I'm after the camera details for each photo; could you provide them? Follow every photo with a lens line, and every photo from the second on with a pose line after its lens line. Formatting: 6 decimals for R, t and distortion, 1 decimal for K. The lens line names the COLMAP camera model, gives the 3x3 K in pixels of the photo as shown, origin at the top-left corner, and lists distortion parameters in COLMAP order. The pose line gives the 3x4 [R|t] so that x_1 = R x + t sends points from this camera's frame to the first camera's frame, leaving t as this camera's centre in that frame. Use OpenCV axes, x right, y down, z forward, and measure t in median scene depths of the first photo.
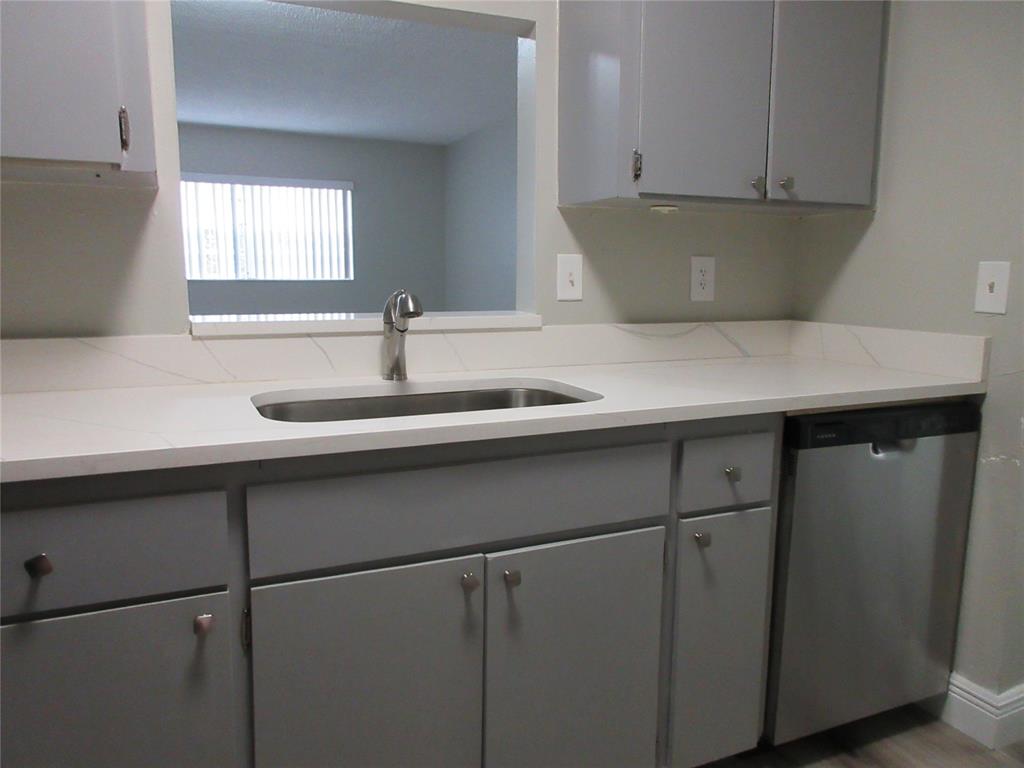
lens RADIAL K [[774.7, 0, 463.6], [0, 774.7, 401.9], [0, 0, 1]] dist [0.019656, -0.006661]
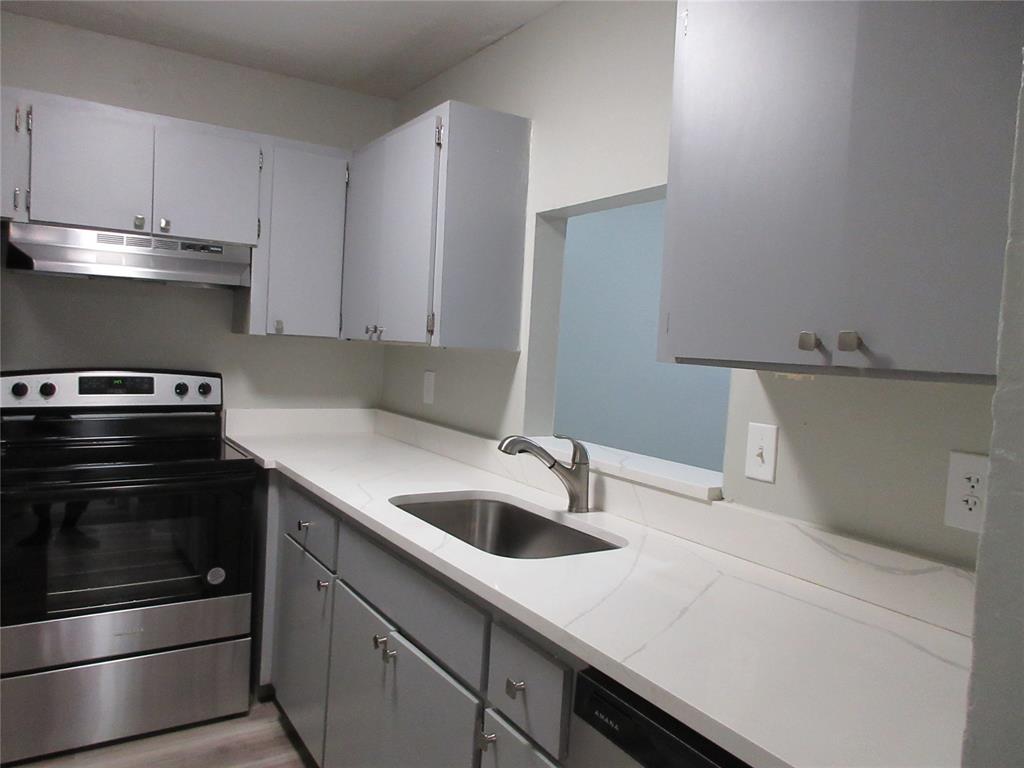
lens RADIAL K [[774.7, 0, 516.8], [0, 774.7, 381.6], [0, 0, 1]] dist [0.019656, -0.006661]
pose [[0.120346, 0.047548, -0.991593, 0.955481], [-0.213726, 0.976670, 0.020893, -0.205517], [0.969453, 0.209414, 0.127700, 0.672527]]
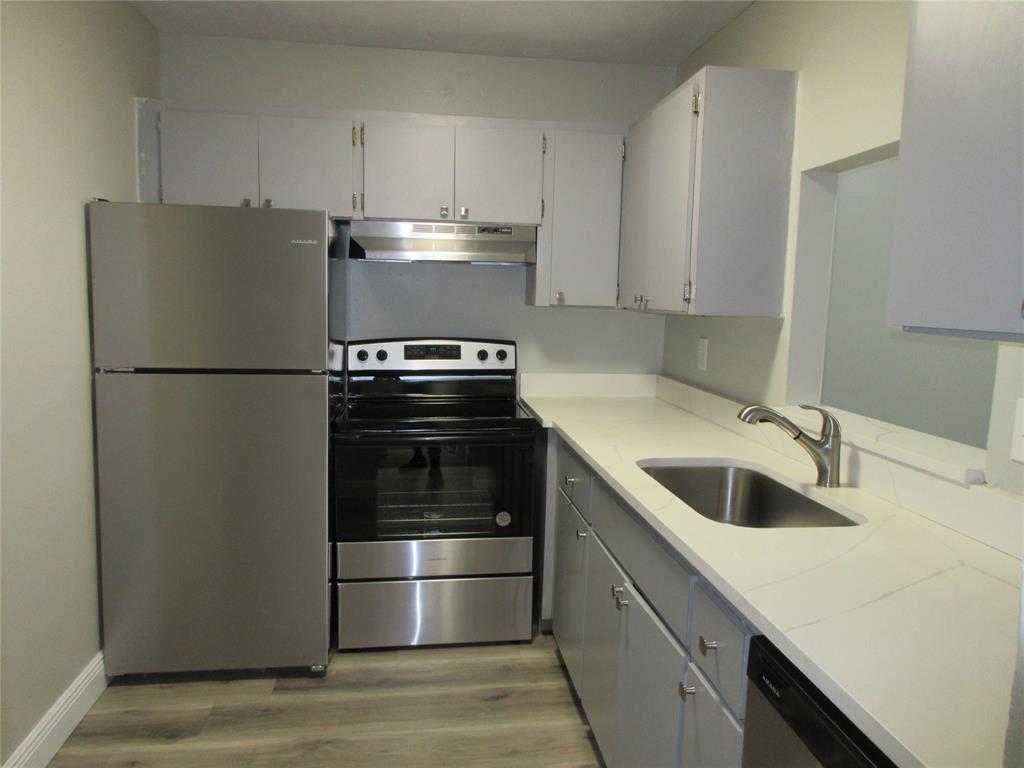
lens RADIAL K [[774.7, 0, 509.8], [0, 774.7, 382.8], [0, 0, 1]] dist [0.019656, -0.006661]
pose [[-0.305421, 0.093699, -0.947596, 1.000933], [-0.183045, 0.970810, 0.154992, -0.240459], [0.934458, 0.220791, -0.279354, 0.792861]]
